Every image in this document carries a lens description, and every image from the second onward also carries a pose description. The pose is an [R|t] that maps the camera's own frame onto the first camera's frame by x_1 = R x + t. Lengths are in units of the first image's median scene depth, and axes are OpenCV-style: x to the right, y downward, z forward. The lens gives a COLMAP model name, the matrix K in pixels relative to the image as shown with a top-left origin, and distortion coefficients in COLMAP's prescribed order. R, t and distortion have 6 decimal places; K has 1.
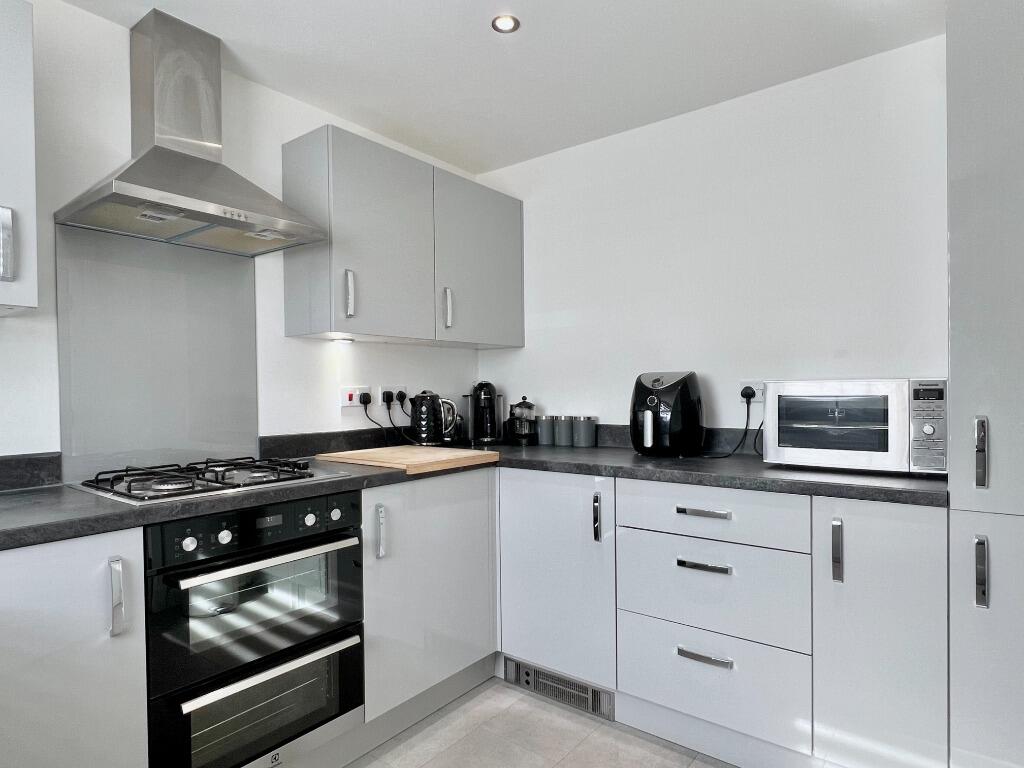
lens RADIAL K [[597.7, 0, 514.6], [0, 597.7, 395.1], [0, 0, 1]] dist [-0.002757, -0.001026]
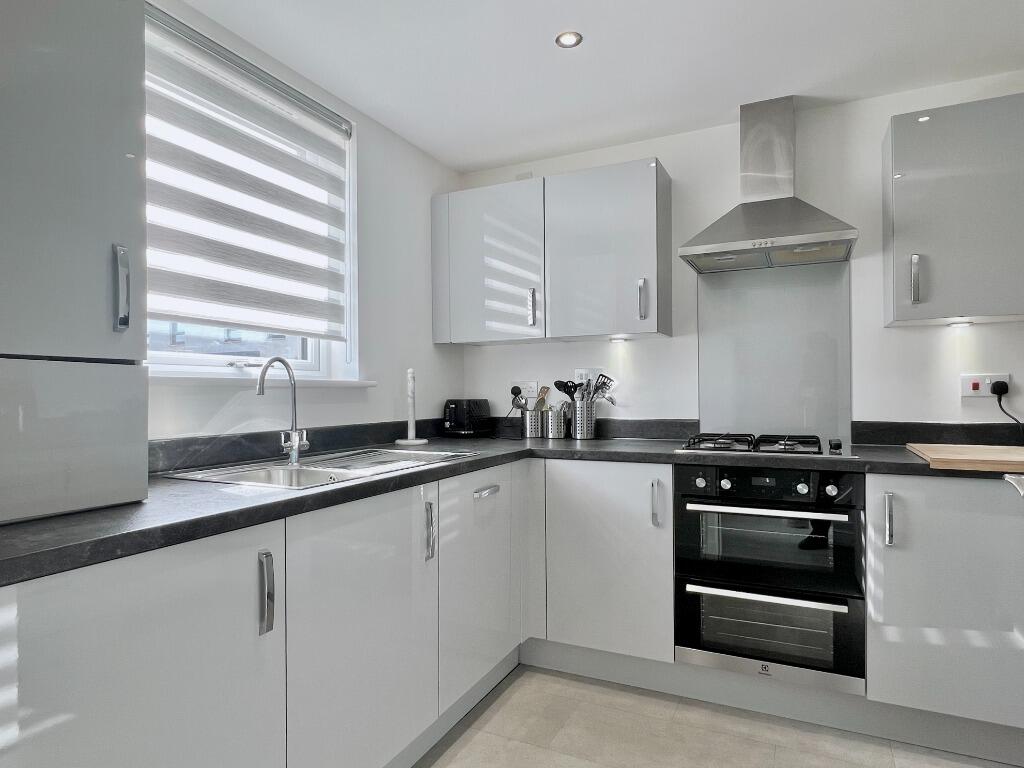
lens RADIAL K [[597.7, 0, 514.6], [0, 597.7, 395.1], [0, 0, 1]] dist [-0.002757, -0.001026]
pose [[0.209573, 0.019185, -0.977605, 0.612199], [-0.005958, 0.999814, 0.018344, 0.006075], [0.977775, 0.001980, 0.209648, 0.180326]]
